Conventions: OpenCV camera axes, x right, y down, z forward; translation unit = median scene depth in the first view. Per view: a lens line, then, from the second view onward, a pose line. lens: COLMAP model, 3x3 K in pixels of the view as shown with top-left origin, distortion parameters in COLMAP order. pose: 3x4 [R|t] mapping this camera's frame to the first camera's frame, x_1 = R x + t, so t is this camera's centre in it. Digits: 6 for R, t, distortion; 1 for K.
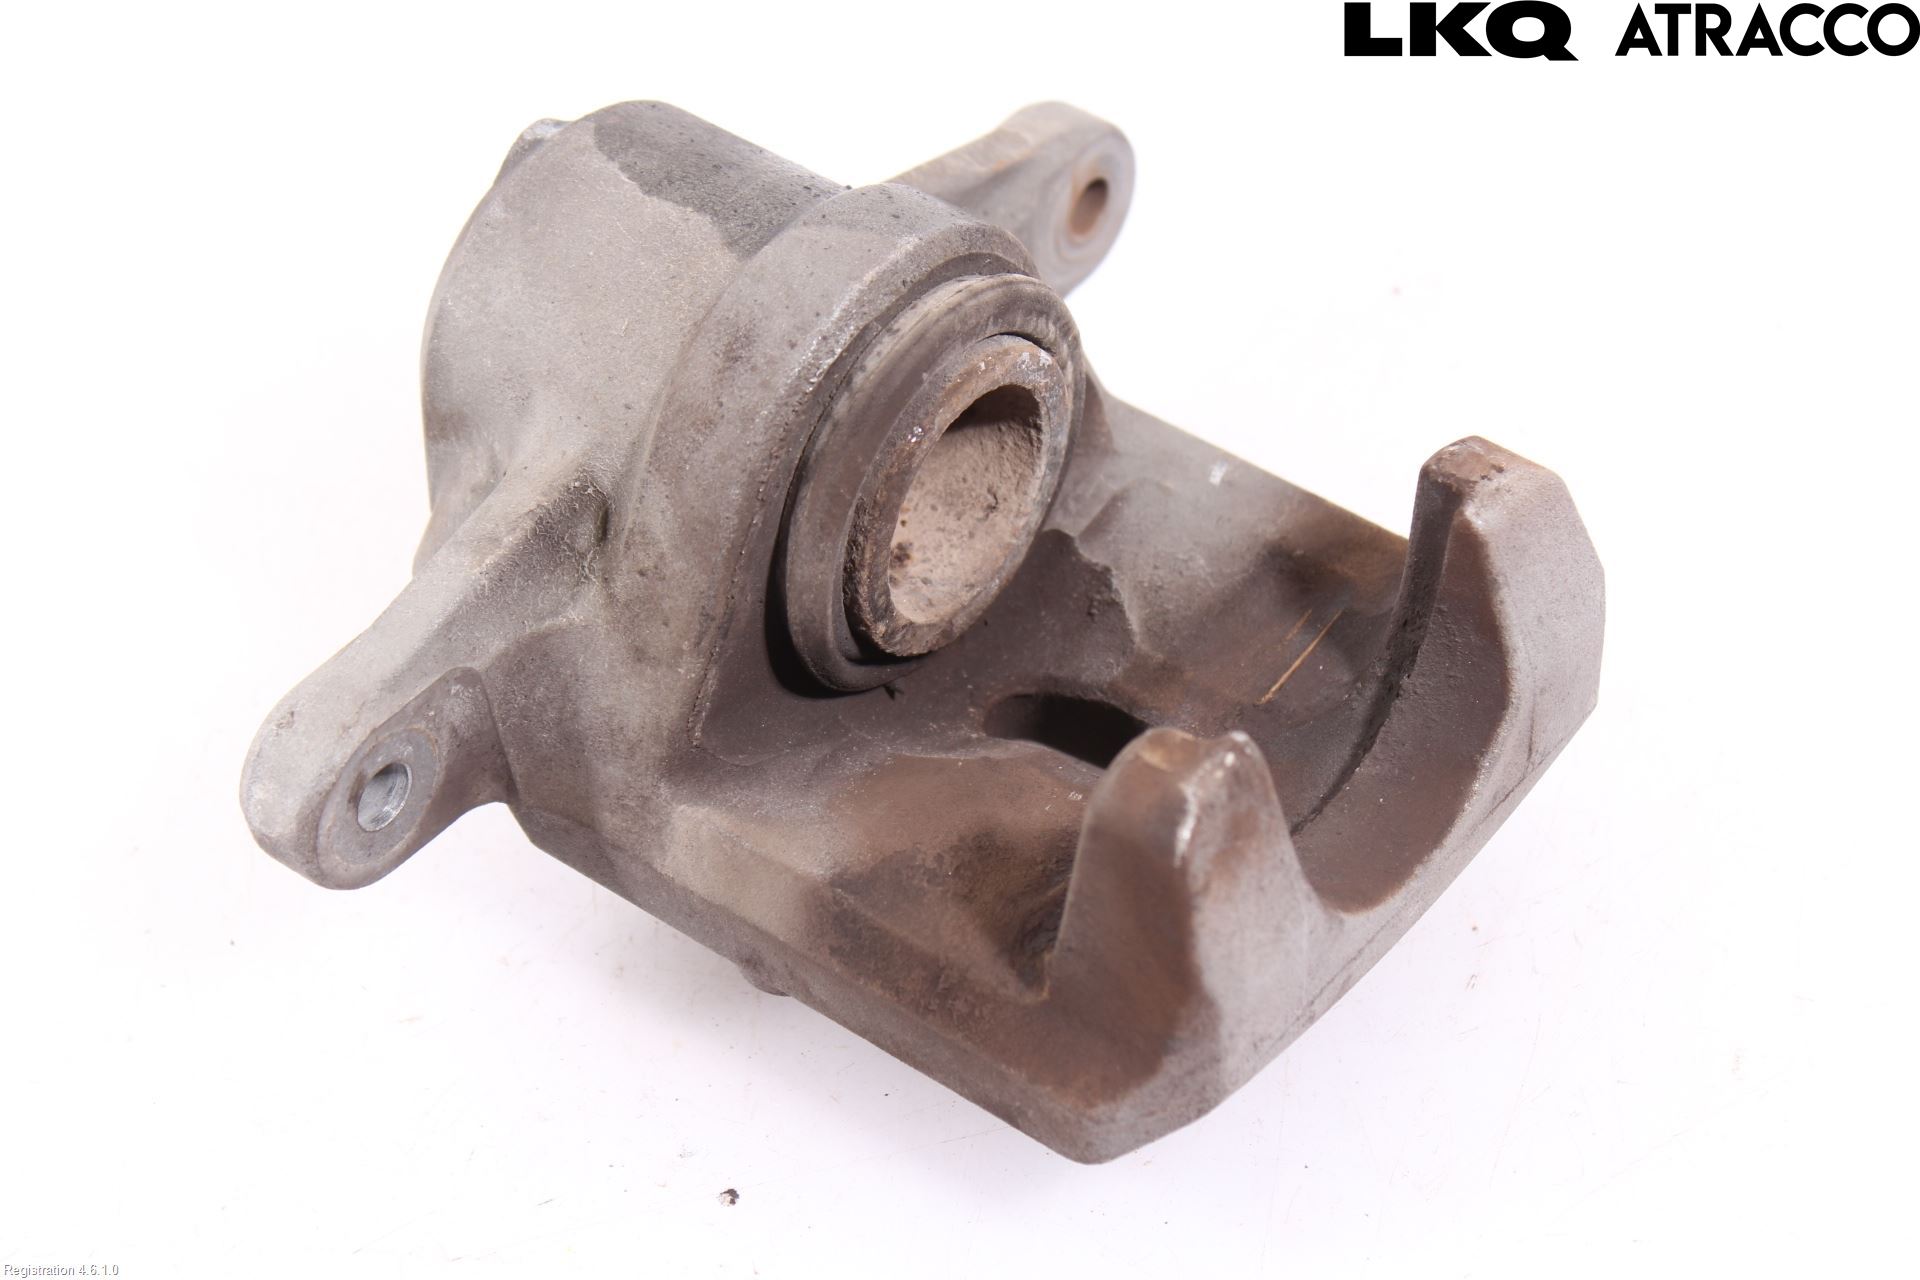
lens RADIAL K [[4600.7, 0, 960.0], [0, 4600.7, 640.0], [0, 0, 1]] dist [-0.054942, -0.169107]
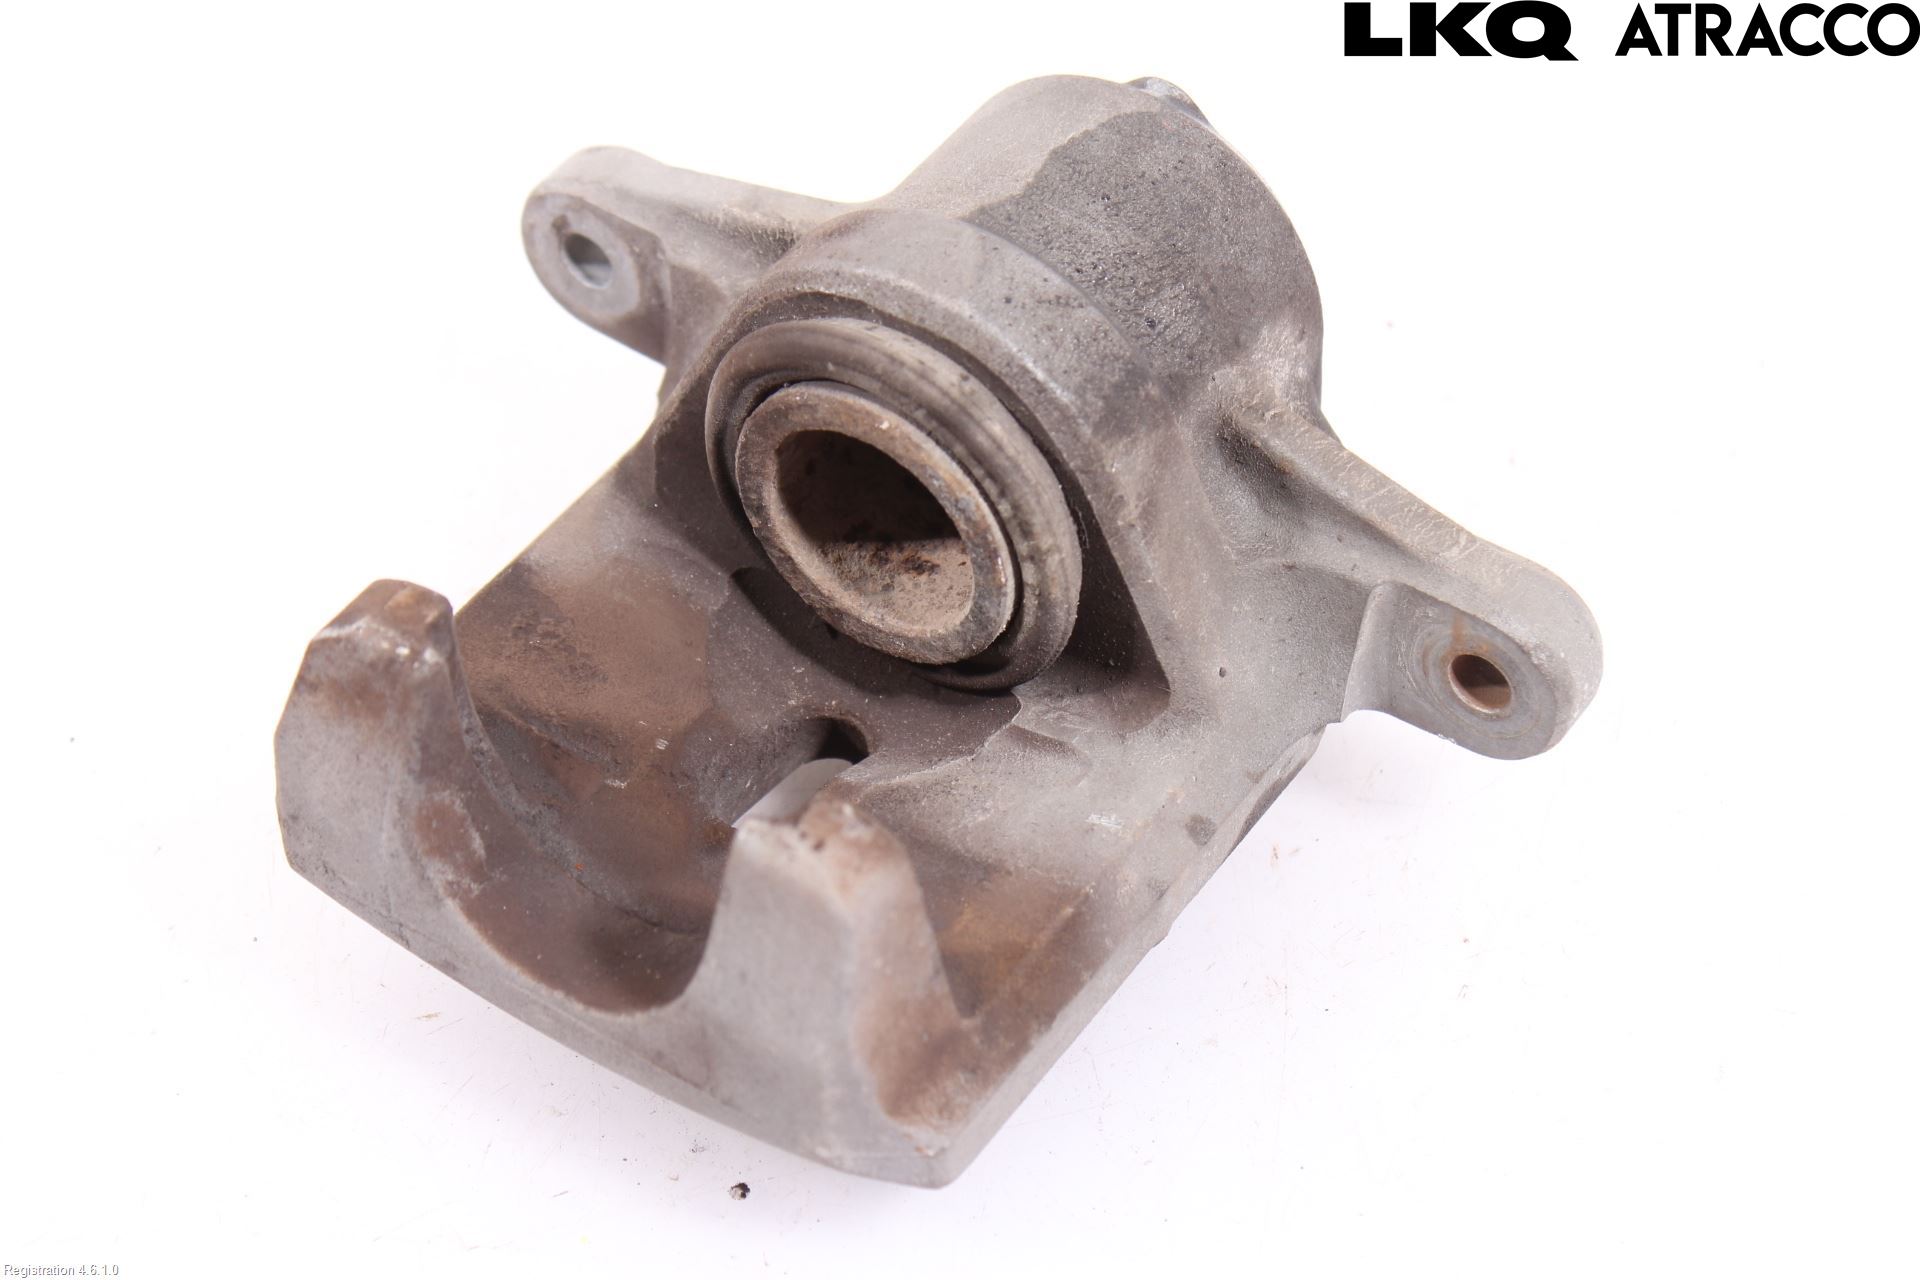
lens RADIAL K [[4600.7, 0, 960.0], [0, 4600.7, 640.0], [0, 0, 1]] dist [-0.054942, -0.169107]
pose [[0.065300, 0.727996, -0.682464, 0.737132], [-0.696893, 0.522771, 0.490968, -0.547371], [0.714196, 0.443545, 0.541472, 0.479823]]
